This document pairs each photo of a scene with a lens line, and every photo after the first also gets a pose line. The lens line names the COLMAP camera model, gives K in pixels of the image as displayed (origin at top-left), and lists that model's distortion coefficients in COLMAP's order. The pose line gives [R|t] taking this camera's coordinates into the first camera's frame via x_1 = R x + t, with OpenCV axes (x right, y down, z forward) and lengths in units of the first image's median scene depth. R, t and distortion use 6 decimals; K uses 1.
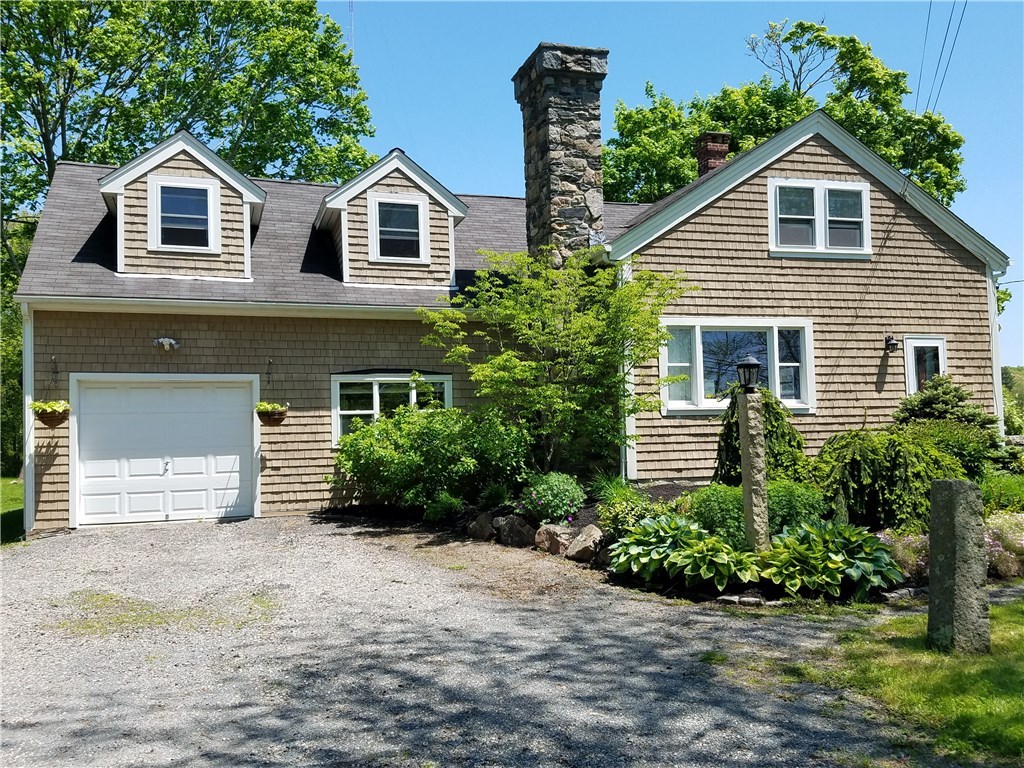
lens RADIAL K [[892.1, 0, 510.4], [0, 892.1, 391.8], [0, 0, 1]] dist [0.225353, -0.430740]
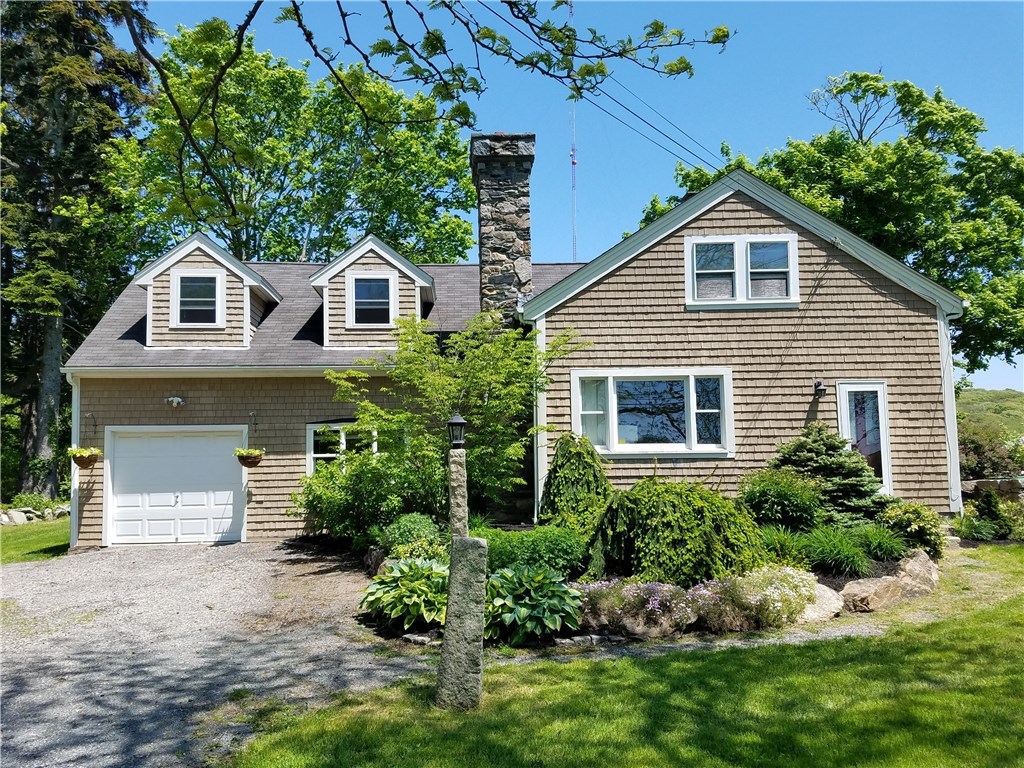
lens RADIAL K [[784.0, 0, 505.1], [0, 784.0, 405.1], [0, 0, 1]] dist [0.214653, -0.380406]
pose [[0.963371, -0.013257, -0.267843, 0.335647], [0.006768, 0.999661, -0.025138, -0.015799], [0.268086, 0.022405, 0.963135, 0.050237]]
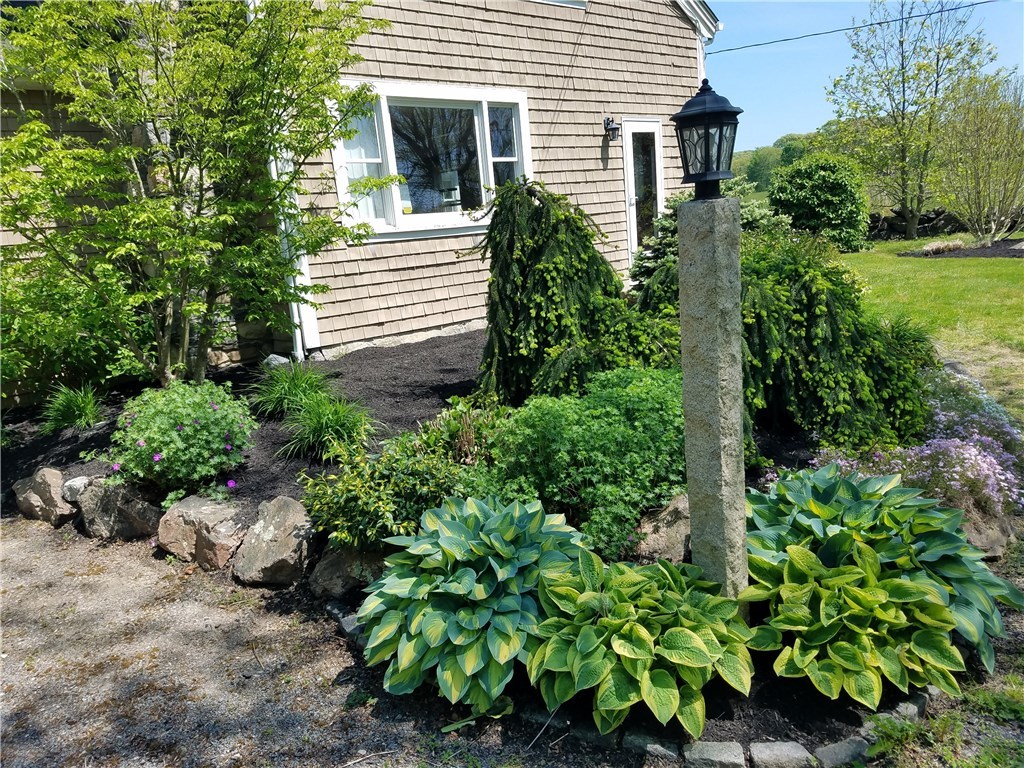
lens RADIAL K [[784.0, 0, 505.1], [0, 784.0, 405.1], [0, 0, 1]] dist [0.214653, -0.380406]
pose [[0.904397, -0.145792, 0.401012, 0.023709], [0.042777, 0.966061, 0.254747, -0.002168], [-0.424542, -0.213238, 0.879940, 0.402878]]
